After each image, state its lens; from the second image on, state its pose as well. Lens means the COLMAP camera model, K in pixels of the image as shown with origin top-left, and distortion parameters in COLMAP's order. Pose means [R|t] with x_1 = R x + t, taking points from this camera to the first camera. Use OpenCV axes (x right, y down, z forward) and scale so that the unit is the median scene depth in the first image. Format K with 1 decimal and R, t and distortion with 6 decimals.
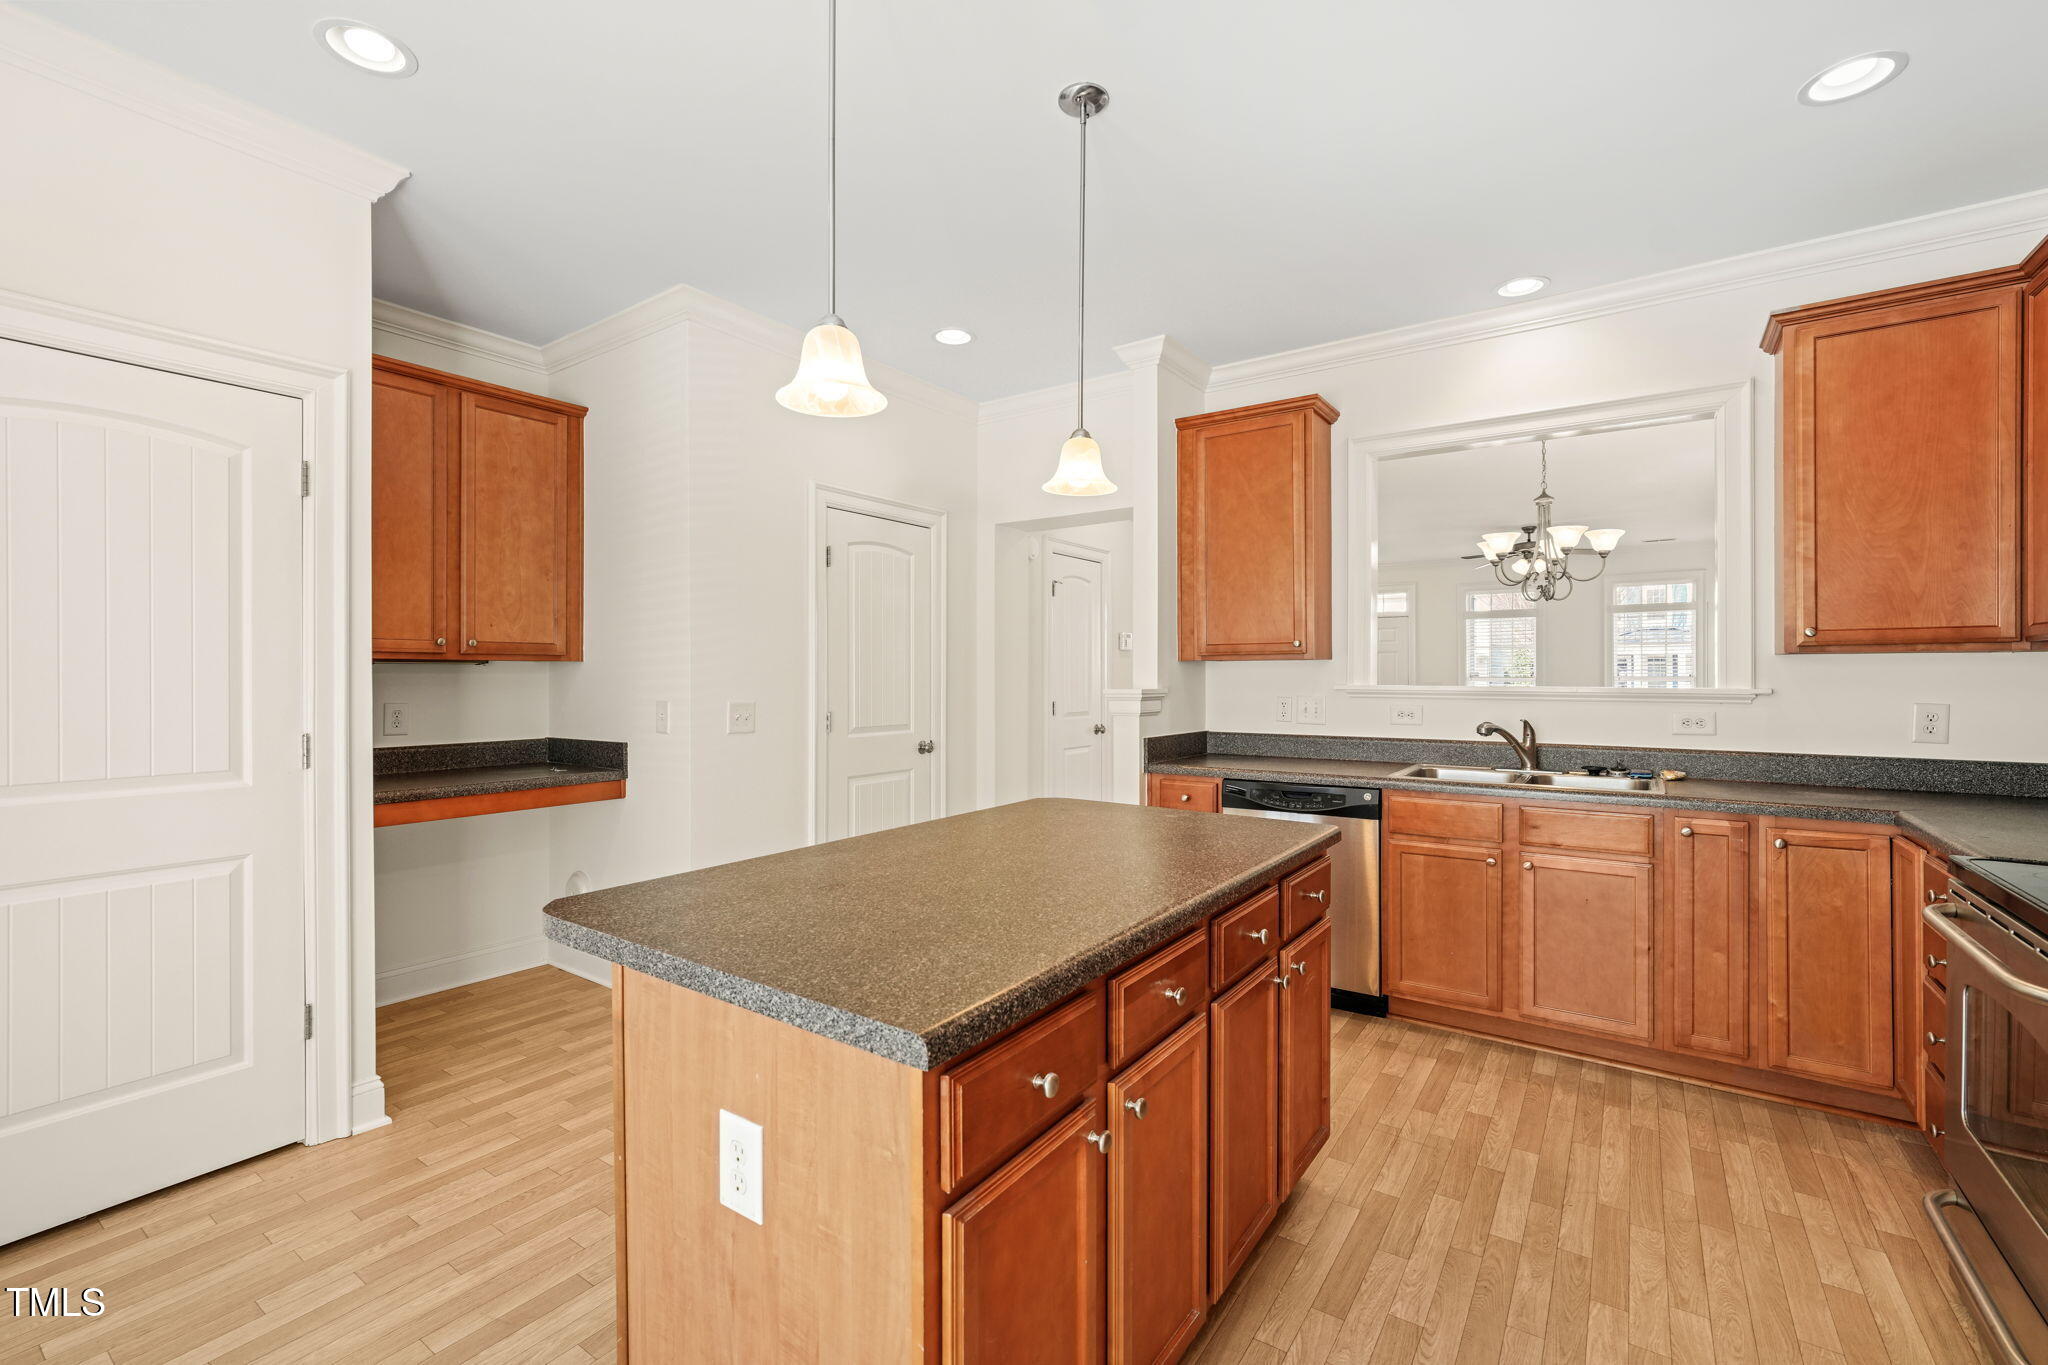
lens RADIAL K [[894.8, 0, 1010.9], [0, 894.8, 675.3], [0, 0, 1]] dist [0.000370, 0.002256]
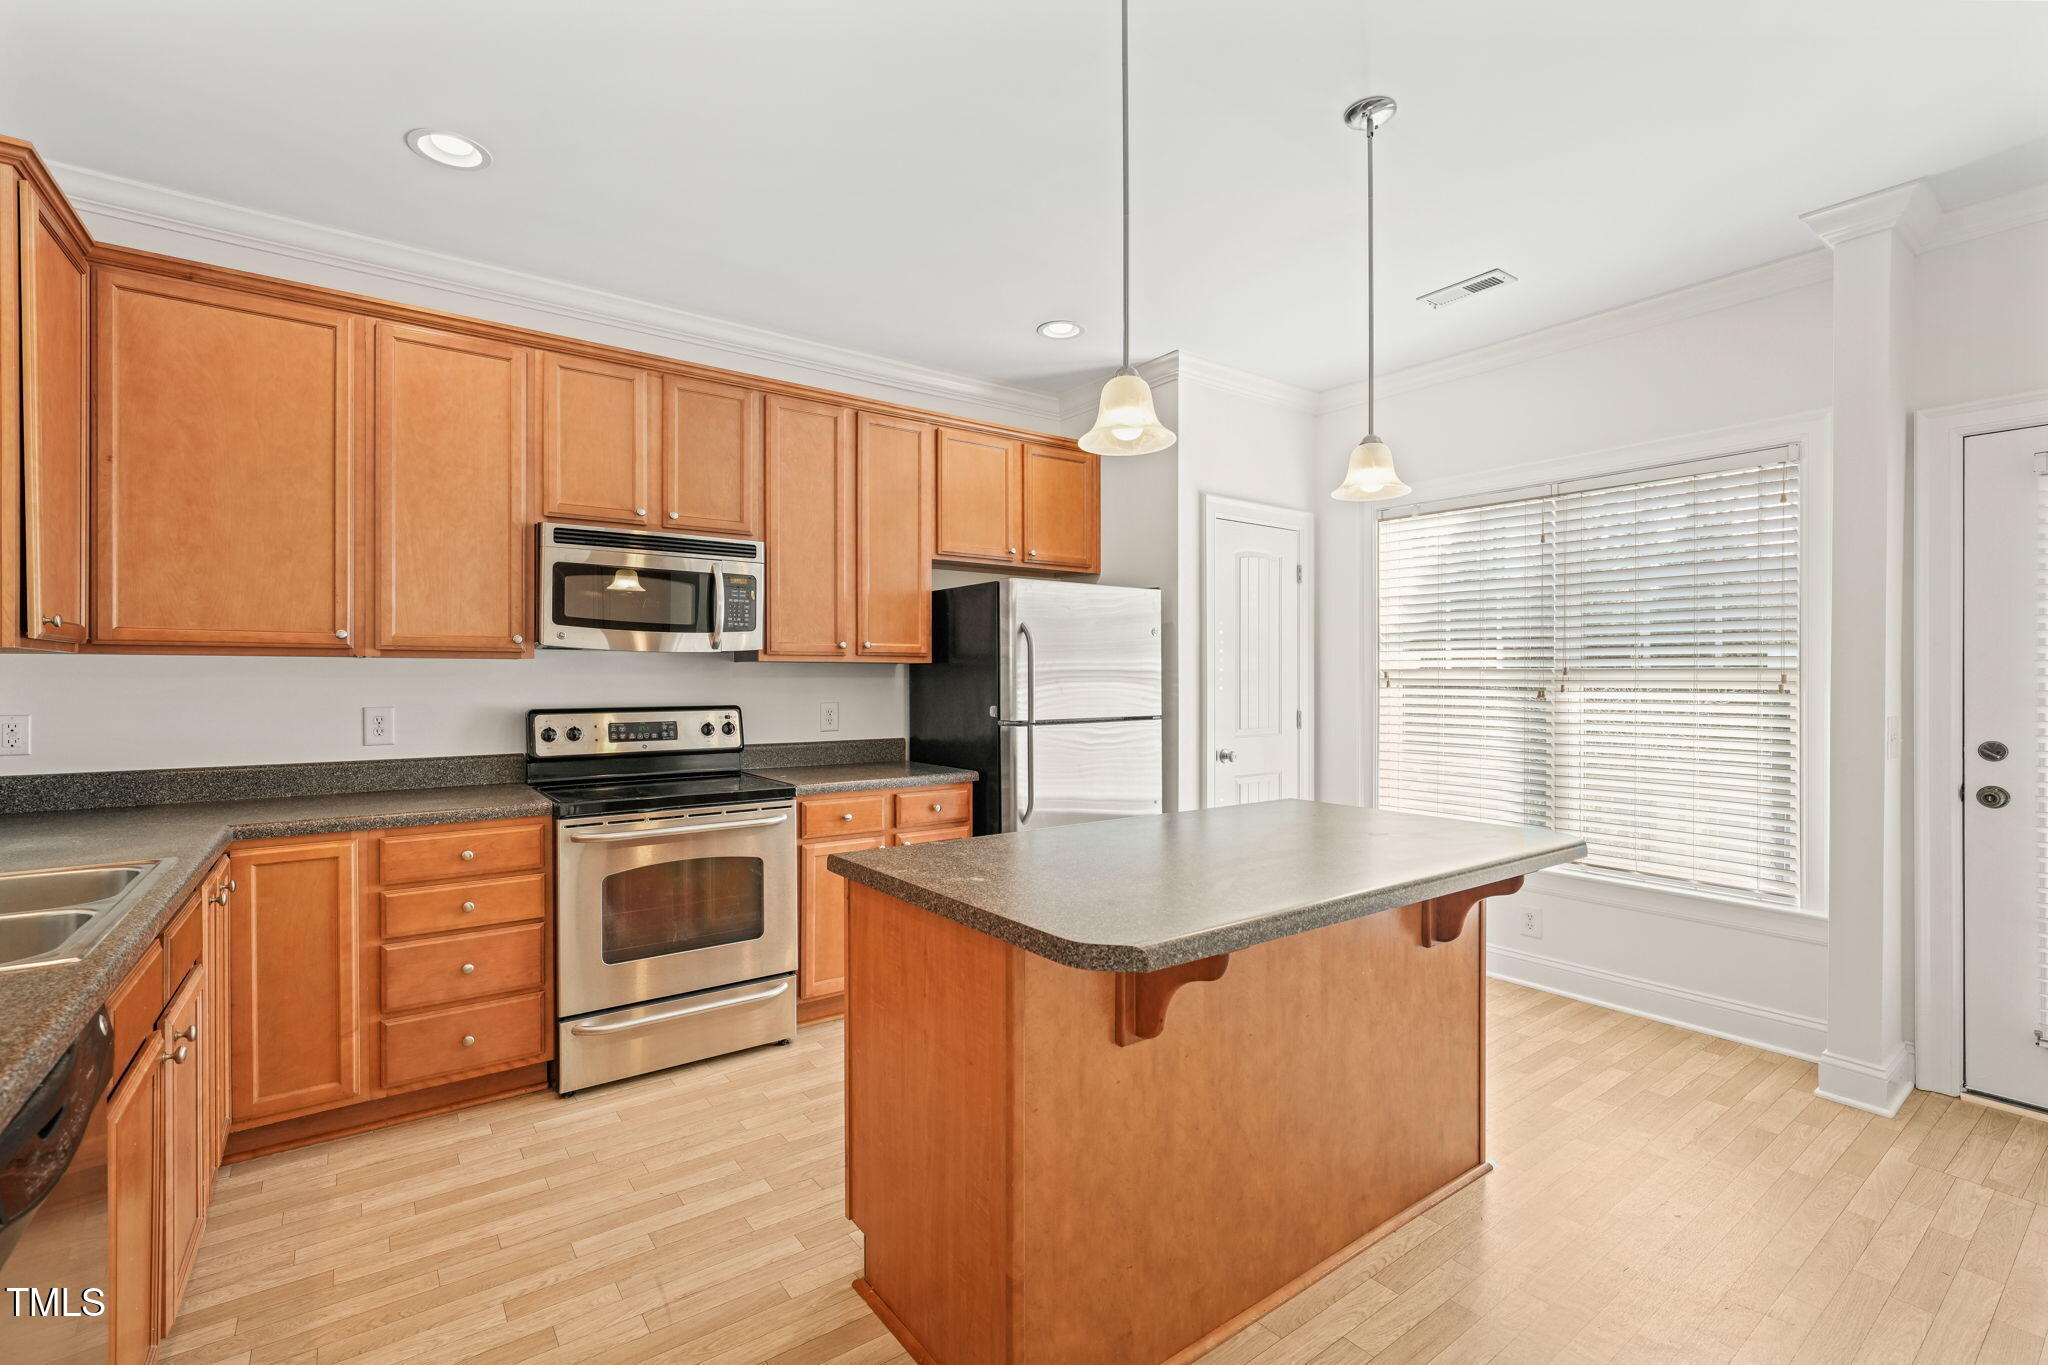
lens RADIAL K [[894.8, 0, 1007.8], [0, 894.8, 668.3], [0, 0, 1]] dist [0.000370, 0.002256]
pose [[-0.944245, 0.006099, 0.329188, -0.075339], [0.002676, 0.999938, -0.010851, 0.000370], [-0.329234, -0.009365, -0.944202, 1.464269]]
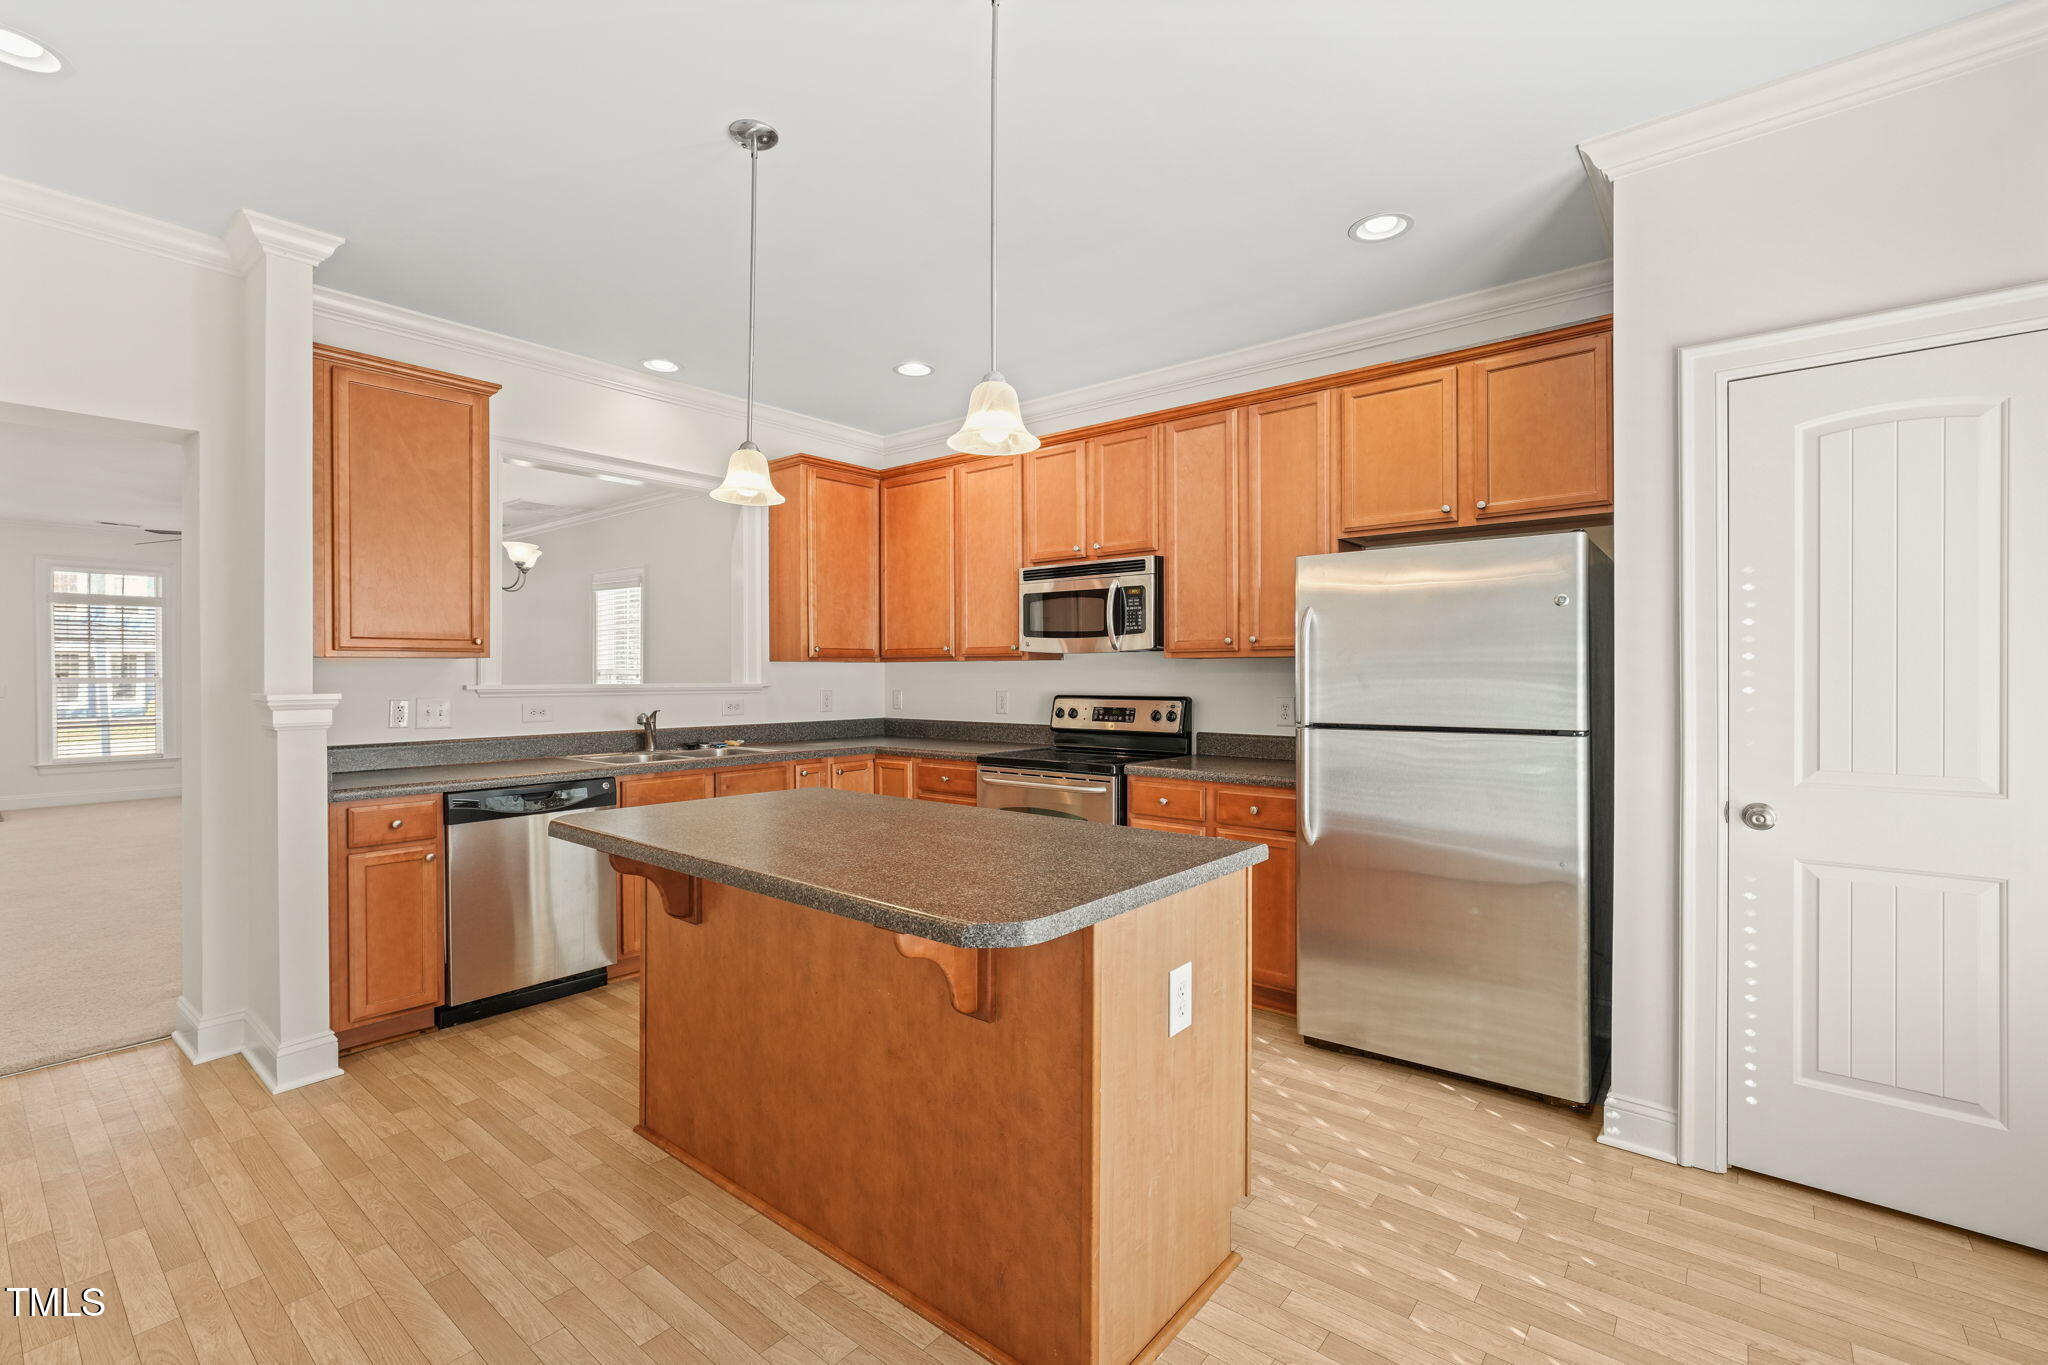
lens RADIAL K [[873.2, 0, 1050.5], [0, 873.2, 686.5], [0, 0, 1]] dist [-0.008702, 0.004067]
pose [[0.036434, -0.010710, 0.999279, -0.757204], [0.001159, 0.999942, 0.010675, 0.006052], [-0.999335, 0.000769, 0.036445, 0.513770]]
